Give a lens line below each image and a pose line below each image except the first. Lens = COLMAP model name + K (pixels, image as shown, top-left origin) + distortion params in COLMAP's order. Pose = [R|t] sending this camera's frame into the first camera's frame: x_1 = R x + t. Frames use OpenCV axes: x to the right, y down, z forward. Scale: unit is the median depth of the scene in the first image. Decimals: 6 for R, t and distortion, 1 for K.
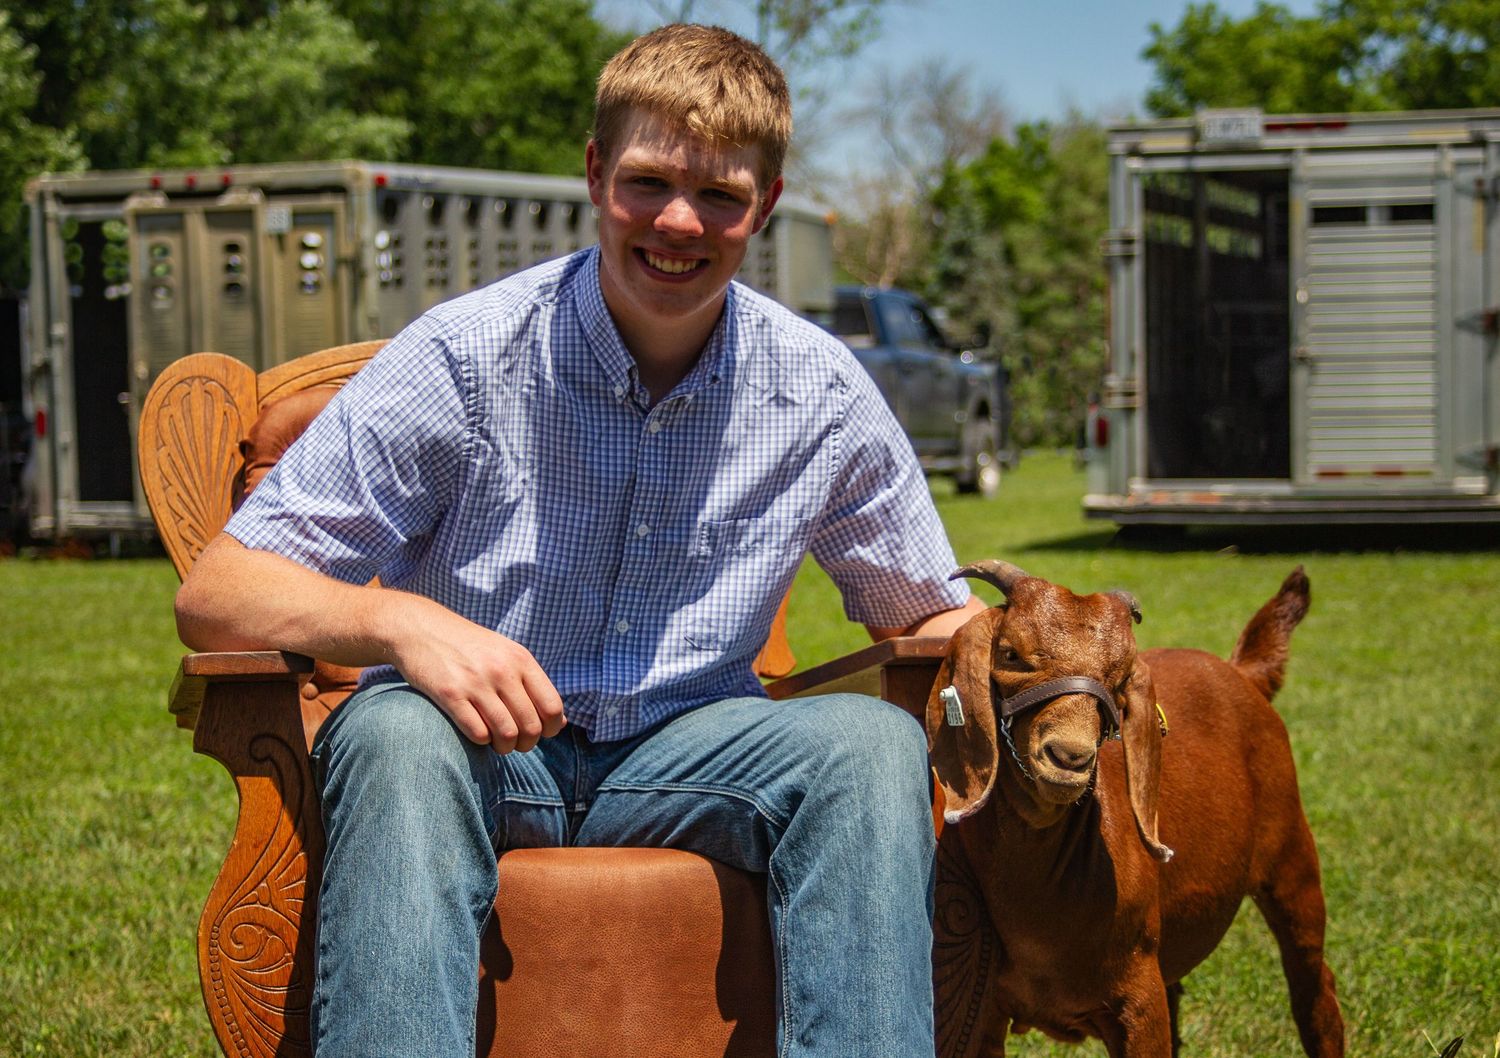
lens RADIAL K [[3487.2, 0, 750.0], [0, 3487.2, 529.0], [0, 0, 1]] dist [-0.027821, -0.547740]
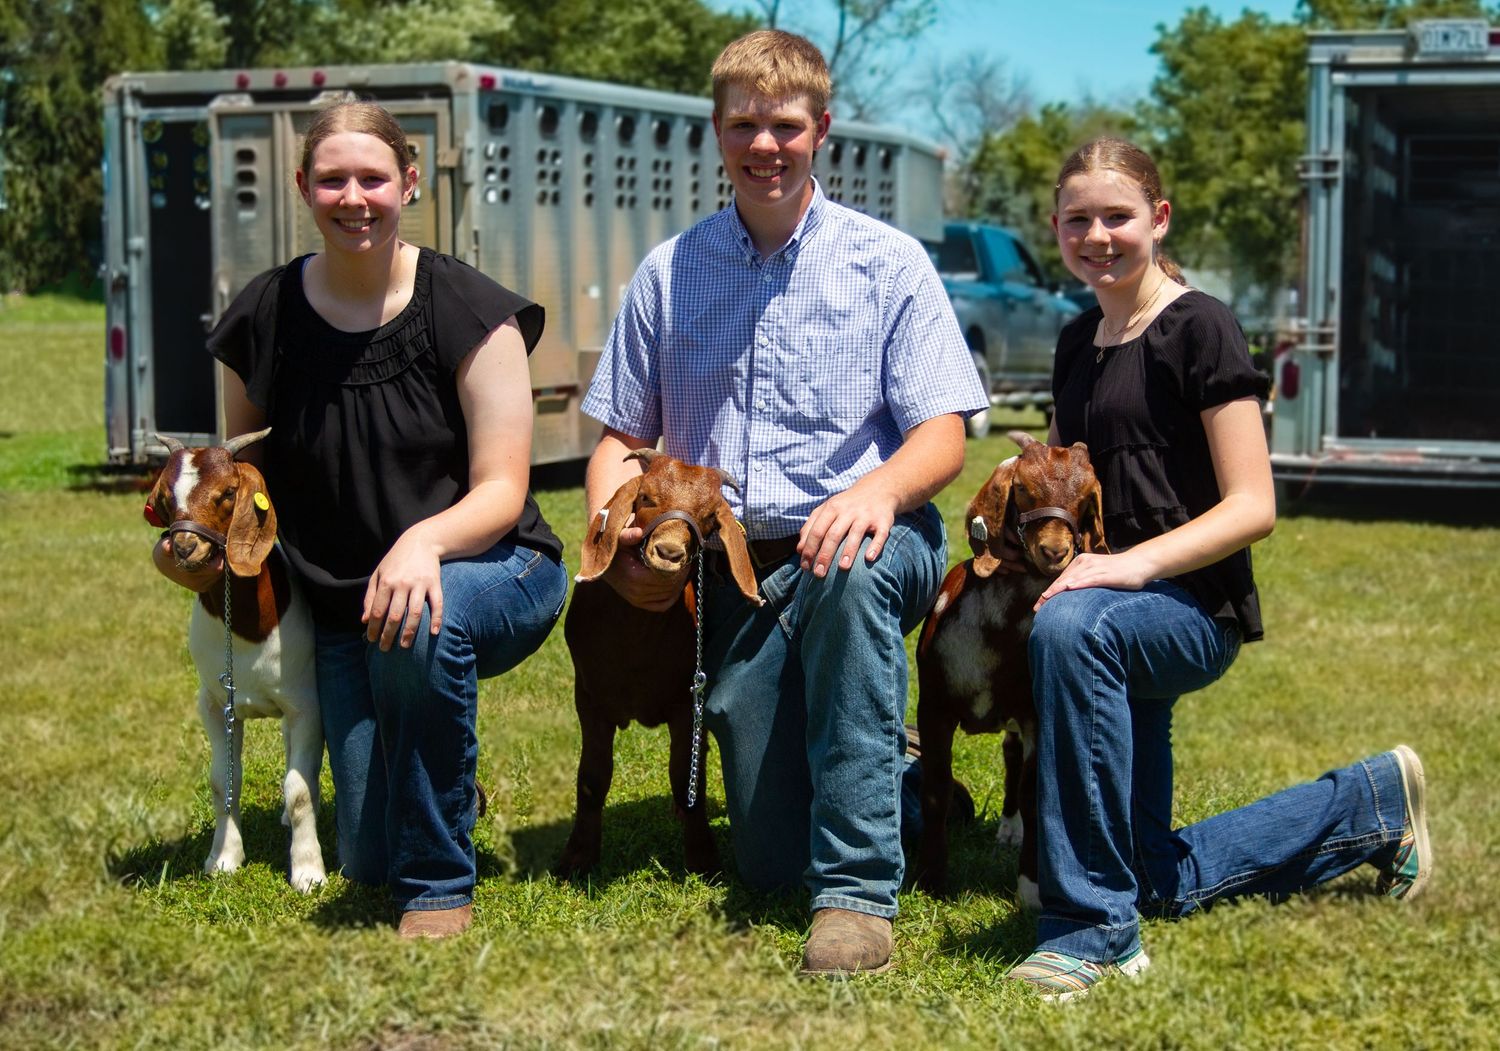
lens RADIAL K [[2503.5, 0, 750.0], [0, 2503.5, 525.5], [0, 0, 1]] dist [-0.065762, -0.028066]
pose [[0.999594, 0.023355, -0.016302, -0.023961], [-0.022619, 0.998779, 0.043916, -0.014798], [0.017308, -0.043529, 0.998902, 0.340628]]
